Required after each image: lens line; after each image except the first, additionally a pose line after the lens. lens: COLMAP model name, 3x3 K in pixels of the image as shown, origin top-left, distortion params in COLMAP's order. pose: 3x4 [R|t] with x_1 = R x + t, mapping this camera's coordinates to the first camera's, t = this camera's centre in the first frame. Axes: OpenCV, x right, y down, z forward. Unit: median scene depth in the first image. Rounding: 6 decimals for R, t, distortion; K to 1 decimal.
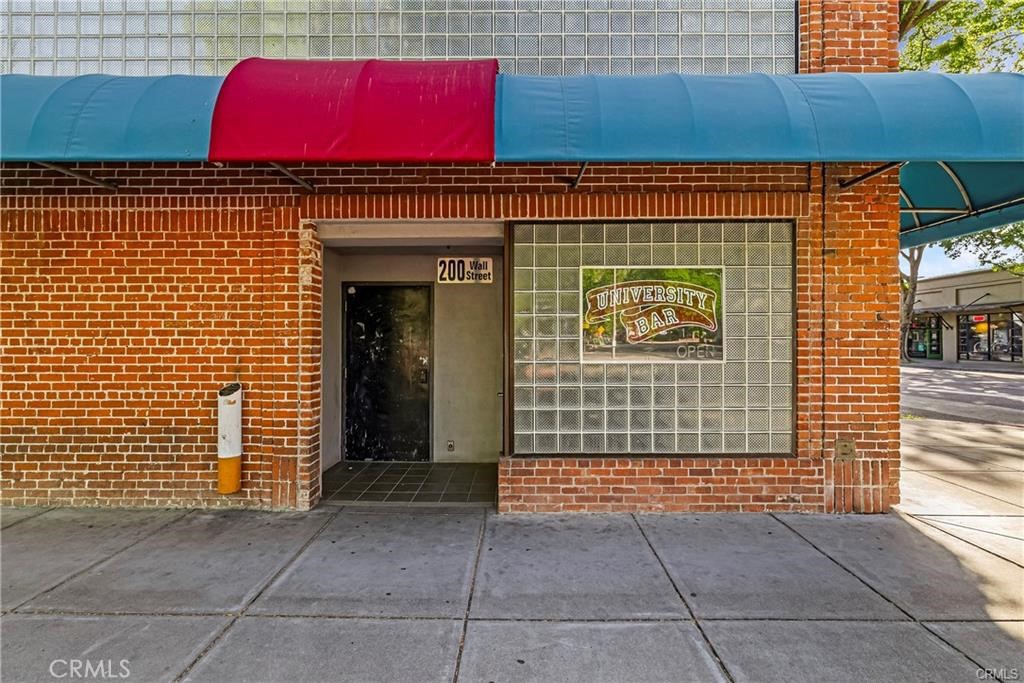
lens RADIAL K [[445.3, 0, 512.2], [0, 445.3, 340.9], [0, 0, 1]] dist [0.001689, -0.000847]
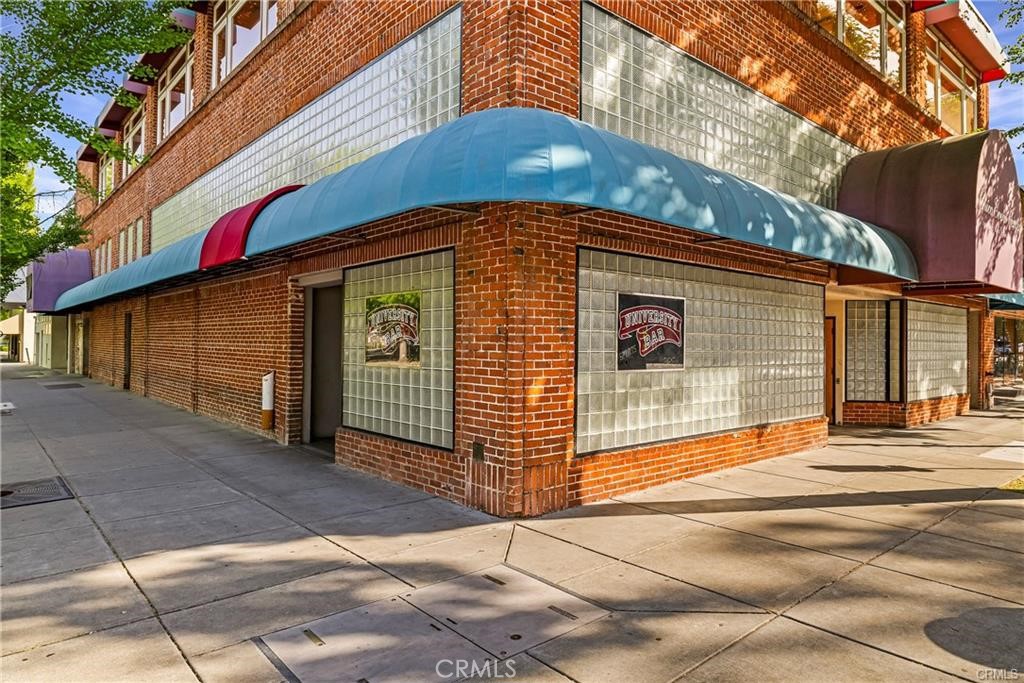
lens RADIAL K [[627.2, 0, 512.4], [0, 627.2, 340.9], [0, 0, 1]] dist [0.002196, 0.000061]
pose [[0.664107, 0.003945, -0.747627, 1.957569], [-0.010479, 0.999937, -0.004033, -0.023676], [0.747564, 0.010513, 0.664107, 0.034919]]
